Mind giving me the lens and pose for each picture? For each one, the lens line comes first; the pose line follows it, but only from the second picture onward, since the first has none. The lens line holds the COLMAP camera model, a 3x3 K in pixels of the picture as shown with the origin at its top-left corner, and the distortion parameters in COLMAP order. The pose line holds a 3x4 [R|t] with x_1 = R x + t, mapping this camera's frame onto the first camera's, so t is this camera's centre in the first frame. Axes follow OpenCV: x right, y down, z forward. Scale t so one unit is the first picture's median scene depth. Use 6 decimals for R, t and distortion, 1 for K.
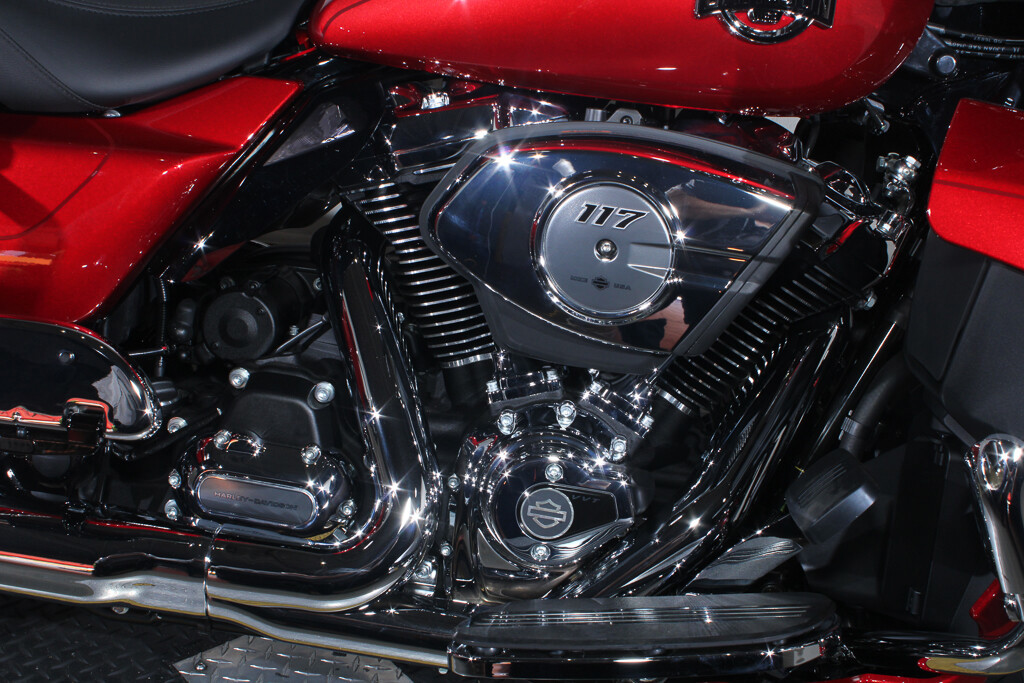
lens RADIAL K [[1371.8, 0, 508.5], [0, 1371.8, 337.2], [0, 0, 1]] dist [-0.027226, 0.000000]
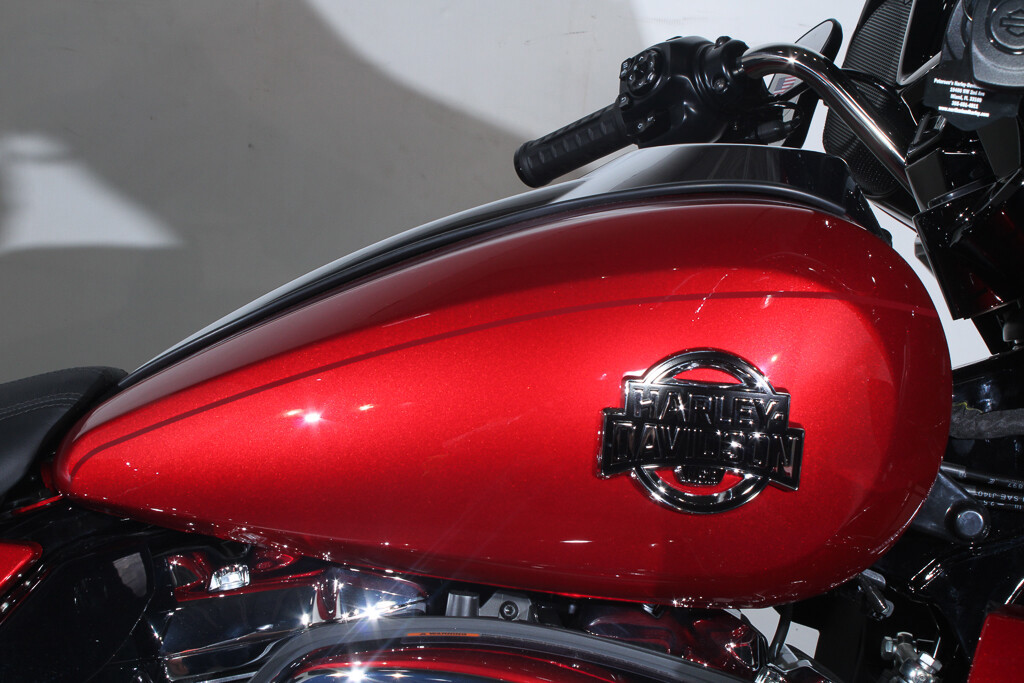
lens RADIAL K [[1727.6, 0, 515.3], [0, 1727.6, 344.0], [0, 0, 1]] dist [0.025442, 0.000000]
pose [[0.999422, 0.006617, 0.033335, 0.058427], [0.000445, 0.978230, -0.207522, -0.106259], [-0.033982, 0.207417, 0.977662, 0.125201]]
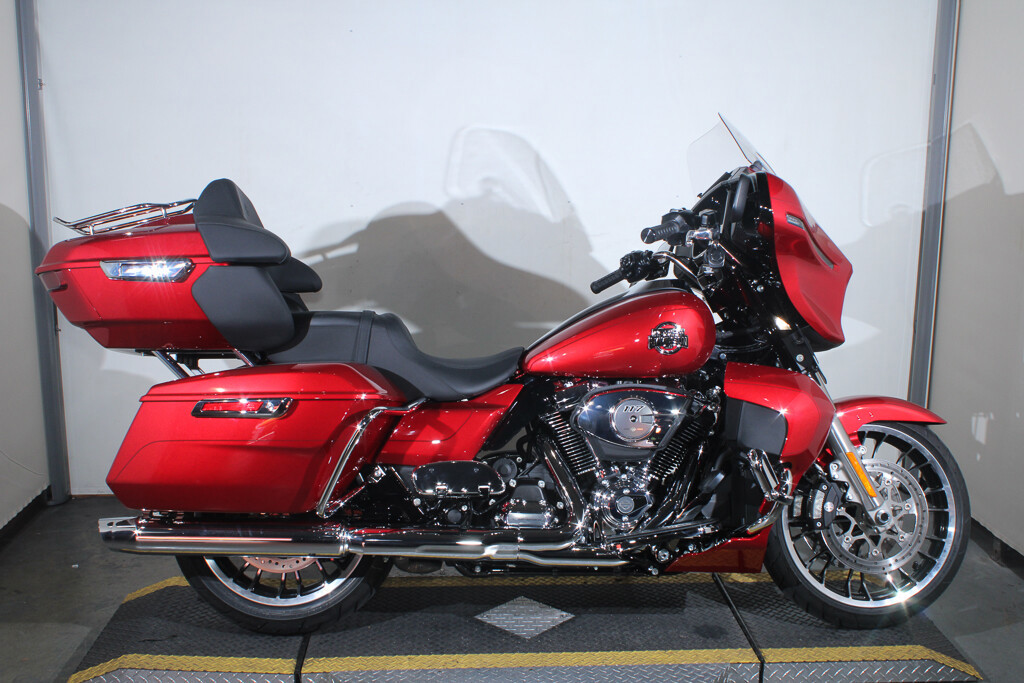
lens RADIAL K [[1086.7, 0, 516.4], [0, 1086.7, 342.5], [0, 0, 1]] dist [-0.061366, 0.000000]
pose [[0.987881, -0.103504, 0.115662, -0.446009], [0.129091, 0.961647, -0.242014, 0.320585], [-0.086176, 0.254012, 0.963354, -1.408974]]
